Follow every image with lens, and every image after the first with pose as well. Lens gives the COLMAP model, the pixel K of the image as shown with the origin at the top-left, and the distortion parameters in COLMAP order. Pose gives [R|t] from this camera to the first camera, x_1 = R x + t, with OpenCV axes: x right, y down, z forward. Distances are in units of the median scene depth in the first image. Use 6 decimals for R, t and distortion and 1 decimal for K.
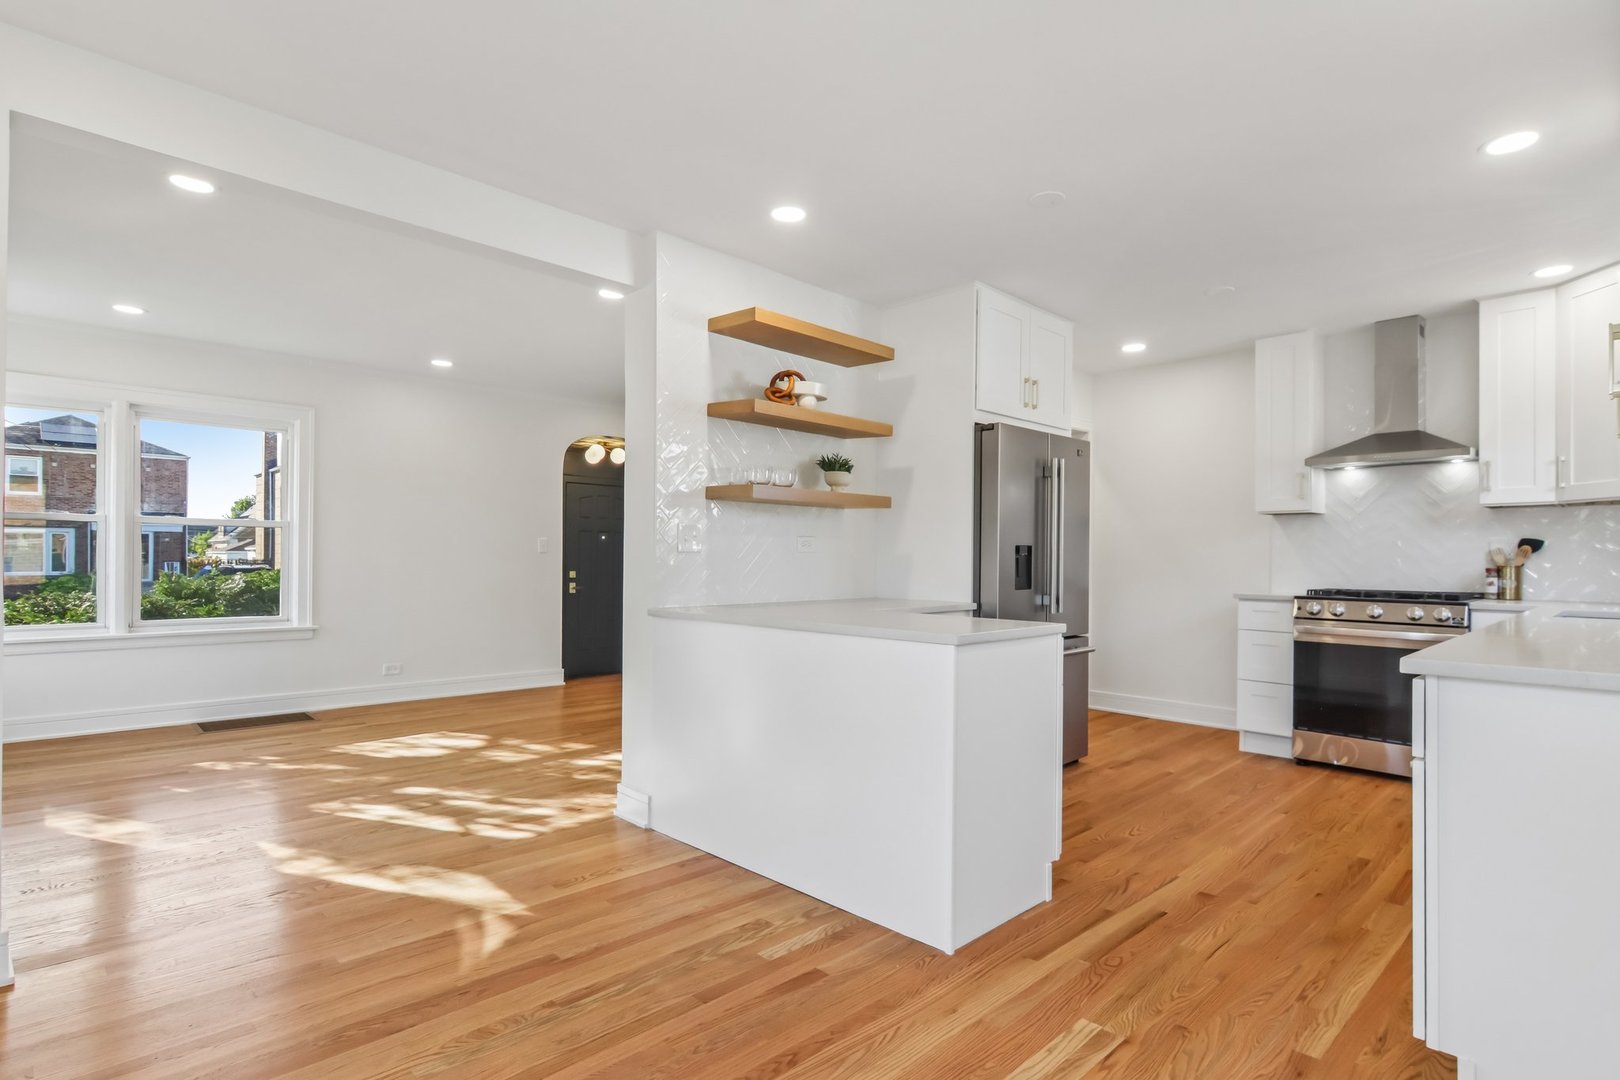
lens RADIAL K [[820.7, 0, 818.8], [0, 820.7, 554.3], [0, 0, 1]] dist [-0.000578, -0.001132]
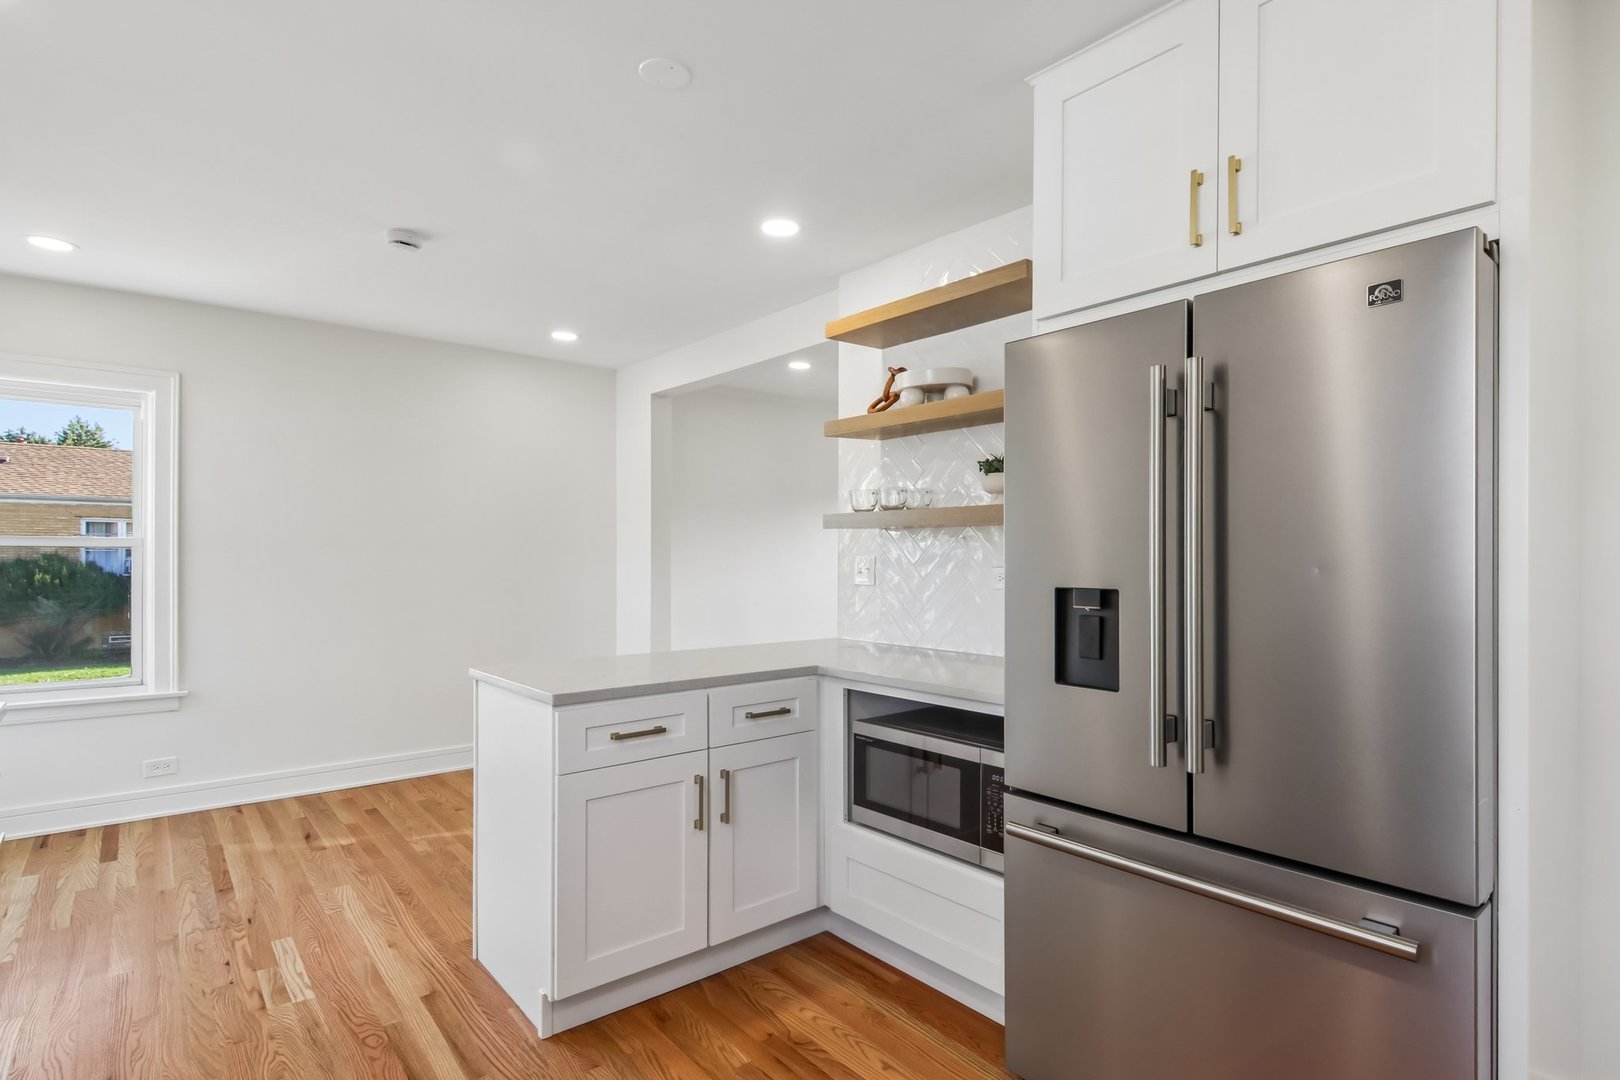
lens RADIAL K [[820.7, 0, 818.8], [0, 820.7, 554.3], [0, 0, 1]] dist [-0.000578, -0.001132]
pose [[-0.080161, -0.009634, -0.996735, 1.452613], [-0.002295, 0.999952, -0.009481, -0.051053], [0.996779, 0.001527, -0.080180, 1.836624]]
